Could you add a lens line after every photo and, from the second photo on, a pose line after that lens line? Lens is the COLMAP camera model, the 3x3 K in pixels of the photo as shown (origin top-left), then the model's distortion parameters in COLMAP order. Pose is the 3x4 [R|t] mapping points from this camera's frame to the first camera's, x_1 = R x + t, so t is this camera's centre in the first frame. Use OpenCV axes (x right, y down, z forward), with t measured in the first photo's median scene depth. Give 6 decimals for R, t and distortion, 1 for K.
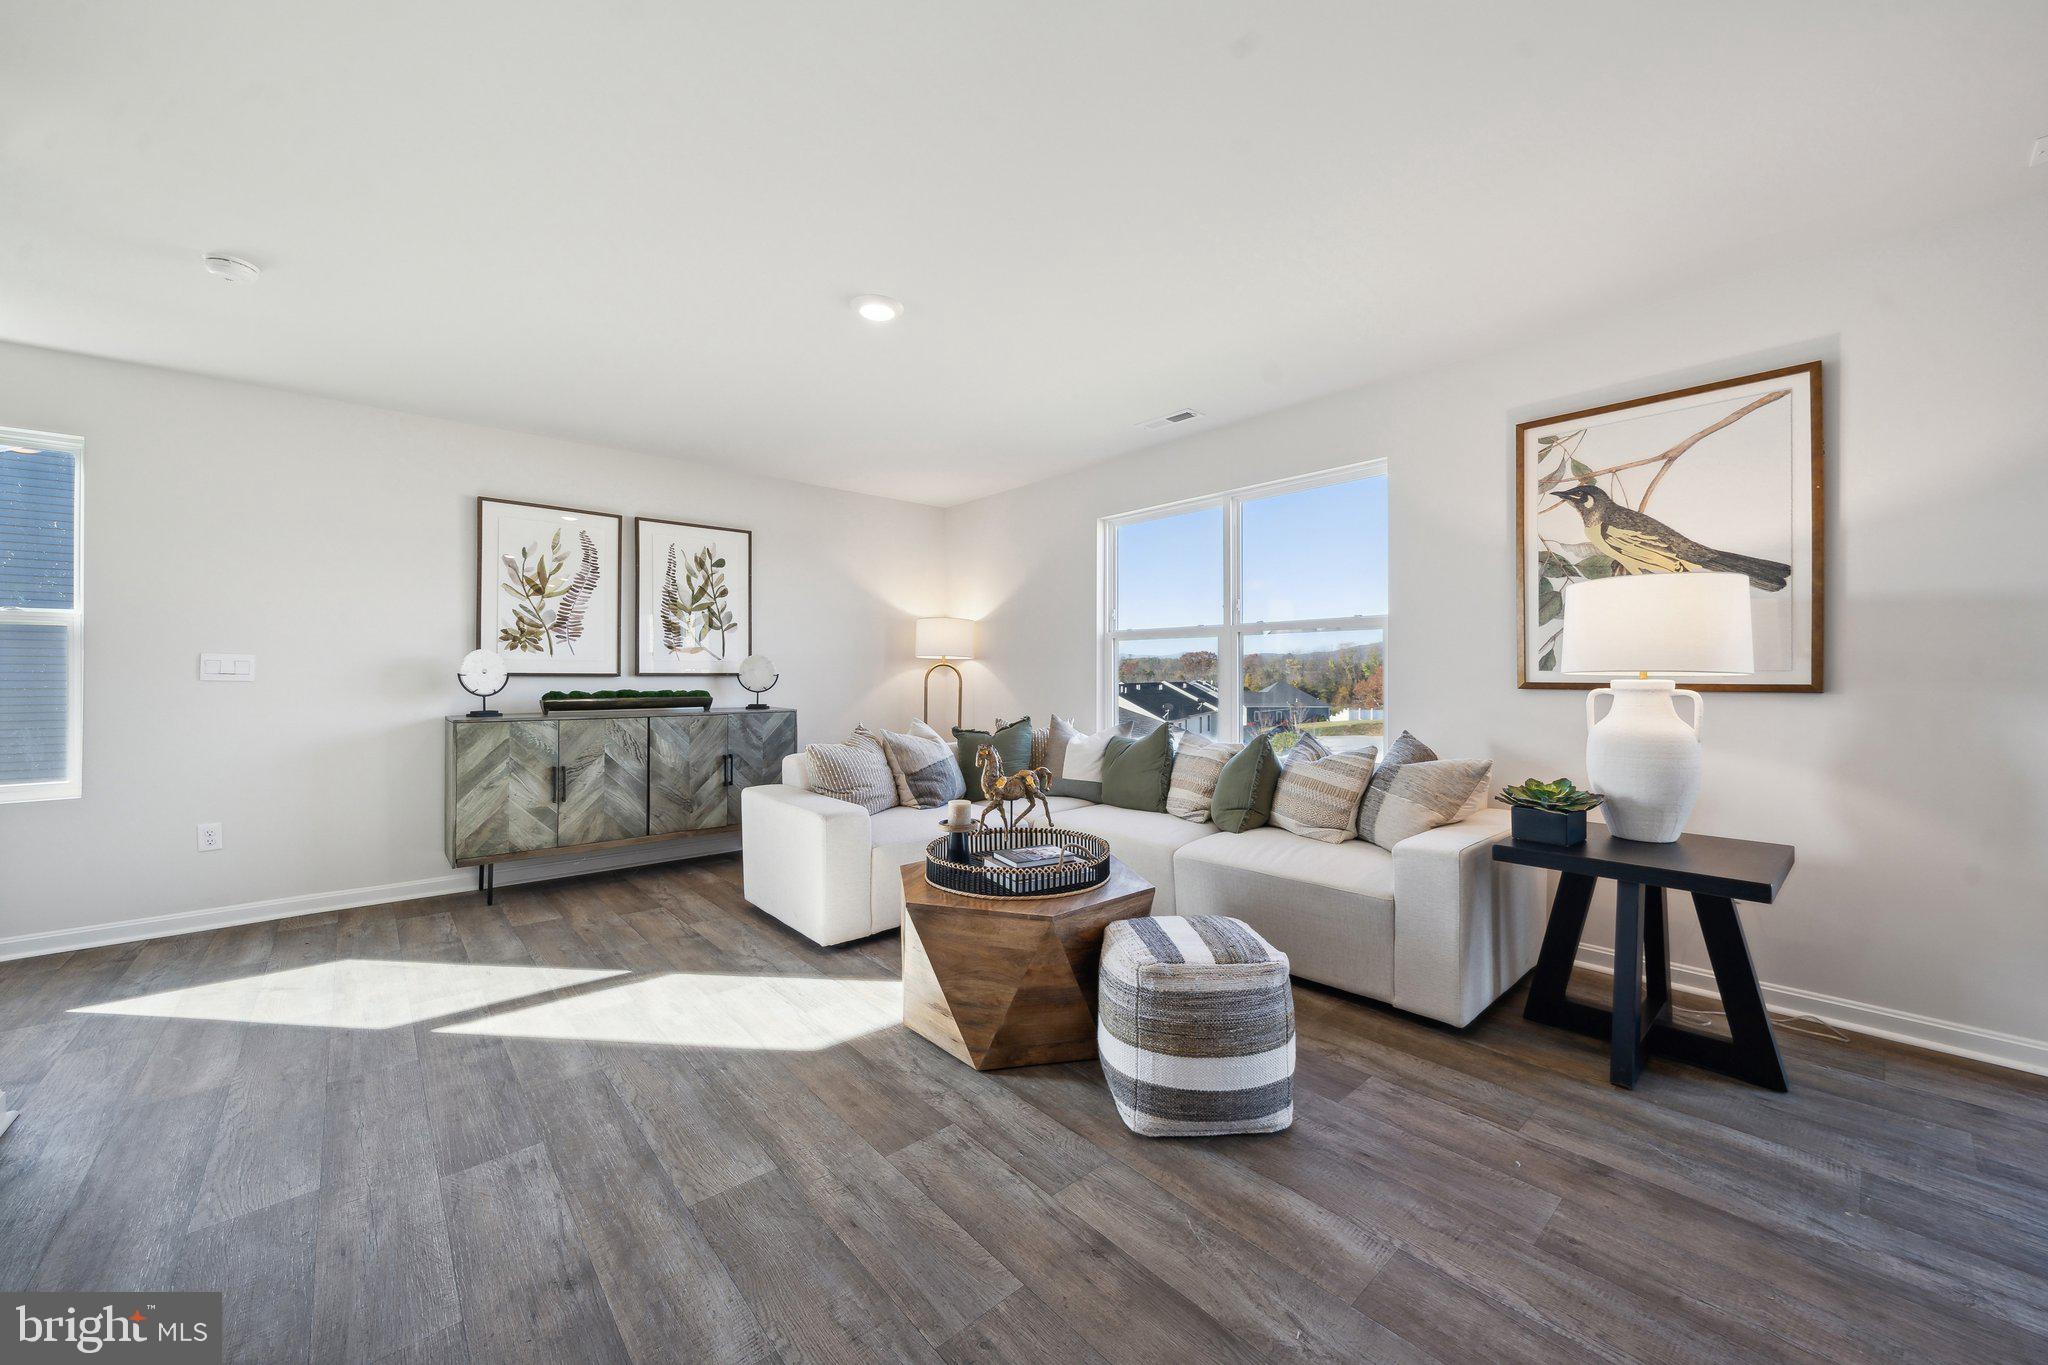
lens RADIAL K [[774.0, 0, 1027.5], [0, 774.0, 654.3], [0, 0, 1]] dist [-0.003429, -0.000166]
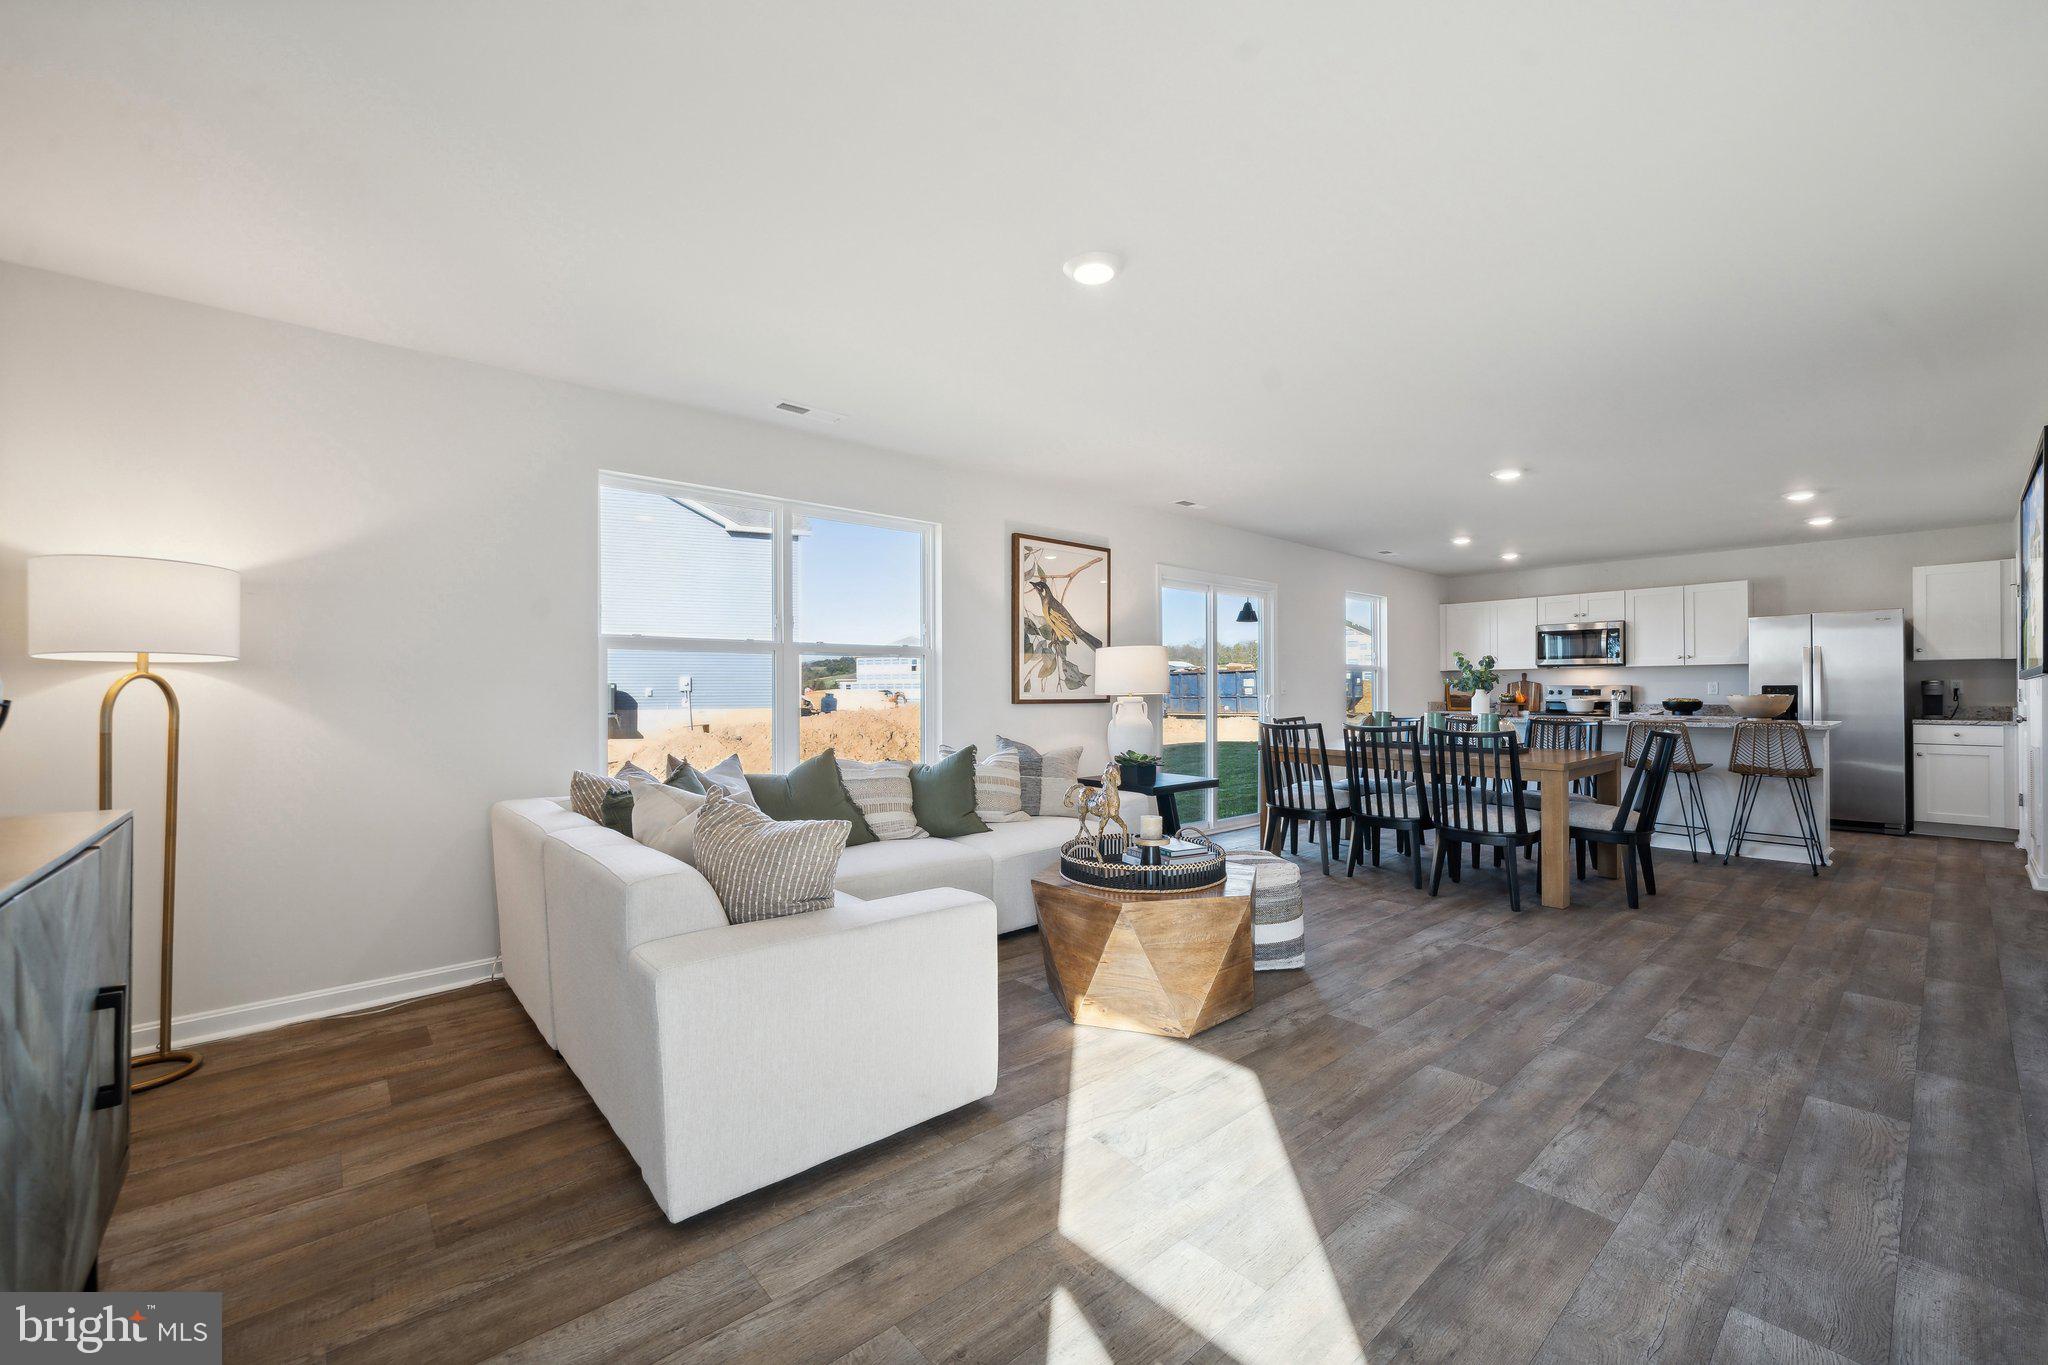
lens RADIAL K [[814.5, 0, 1024.0], [0, 814.5, 689.0], [0, 0, 1]] dist [0.006452, -0.001386]
pose [[0.005773, -0.004127, 0.999975, -1.021872], [-0.027930, 0.999601, 0.004287, 0.006895], [-0.999593, -0.027954, 0.005655, 0.998315]]
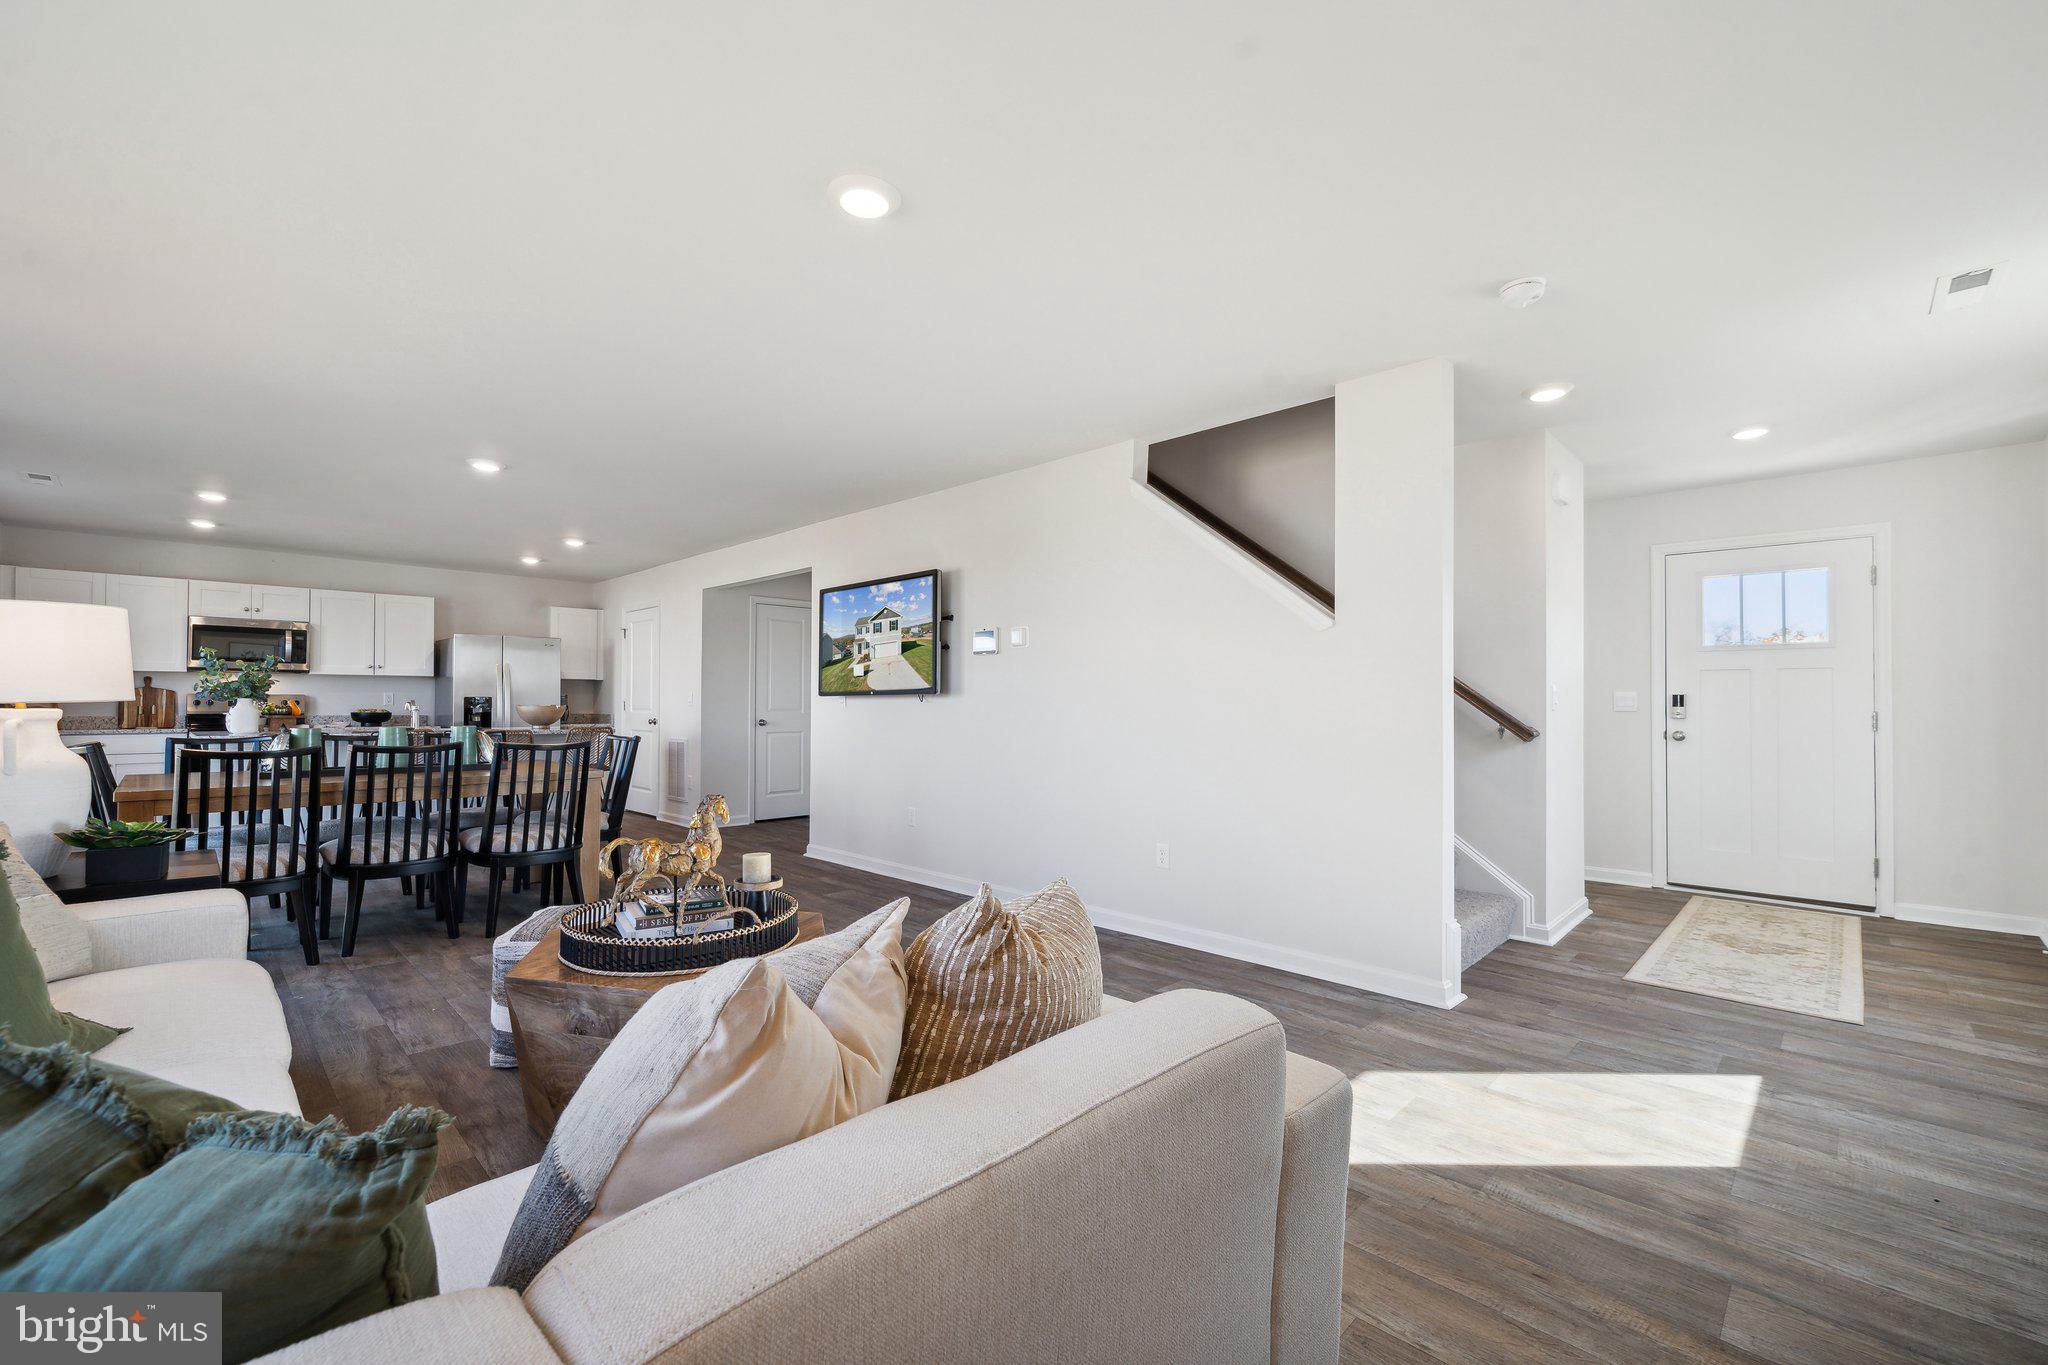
lens RADIAL K [[814.5, 0, 1056.5], [0, 814.5, 707.5], [0, 0, 1]] dist [0.006452, -0.001386]
pose [[-0.997117, -0.011950, -0.074928, -0.268217], [-0.009854, 0.999551, -0.028290, 0.037131], [0.075233, -0.027470, -0.996788, 1.662496]]
